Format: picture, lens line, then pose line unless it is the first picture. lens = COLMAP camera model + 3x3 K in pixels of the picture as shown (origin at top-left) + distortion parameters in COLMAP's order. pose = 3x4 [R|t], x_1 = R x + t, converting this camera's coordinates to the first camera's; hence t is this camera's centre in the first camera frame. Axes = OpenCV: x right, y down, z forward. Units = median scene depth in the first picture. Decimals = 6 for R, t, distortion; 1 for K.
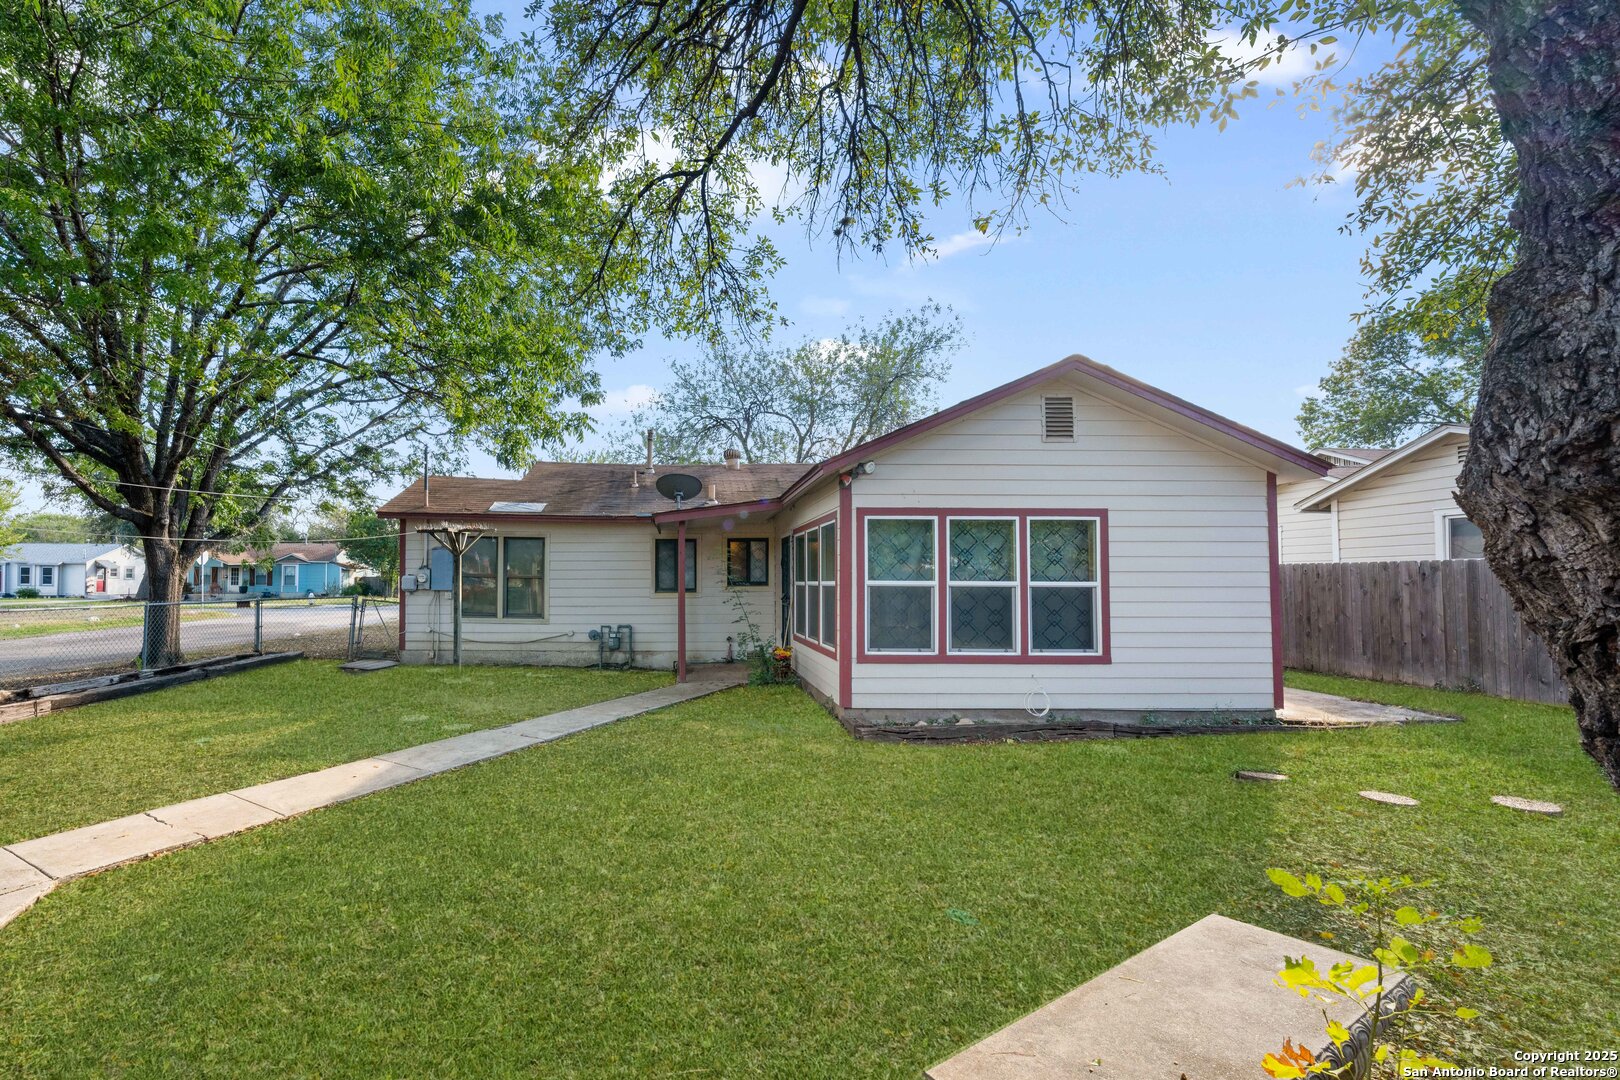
lens RADIAL K [[640.7, 0, 673.2], [0, 640.7, 534.6], [0, 0, 1]] dist [-0.001882, -0.000110]
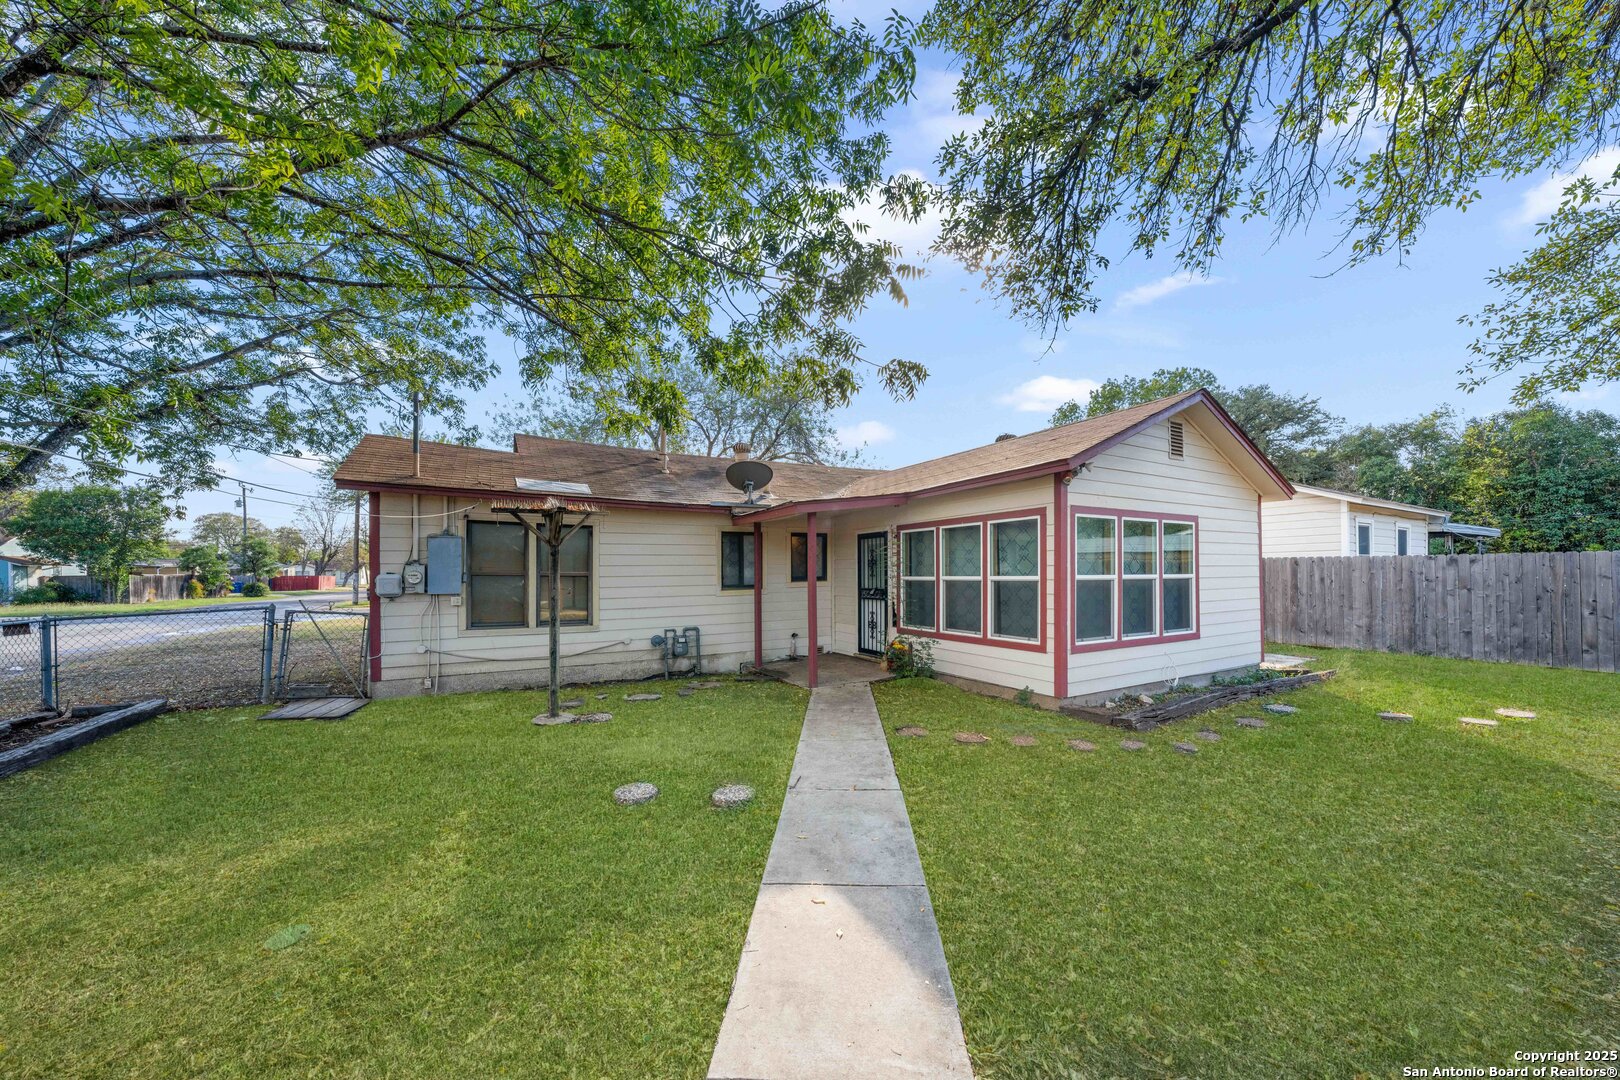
lens RADIAL K [[560.4, 0, 807.7], [0, 560.4, 557.7], [0, 0, 1]] dist [0.000059, 0.000002]
pose [[0.871391, 0.005021, 0.490564, -0.340917], [-0.025354, 0.999072, 0.034809, 0.014582], [-0.489934, -0.042770, 0.870710, 0.268456]]
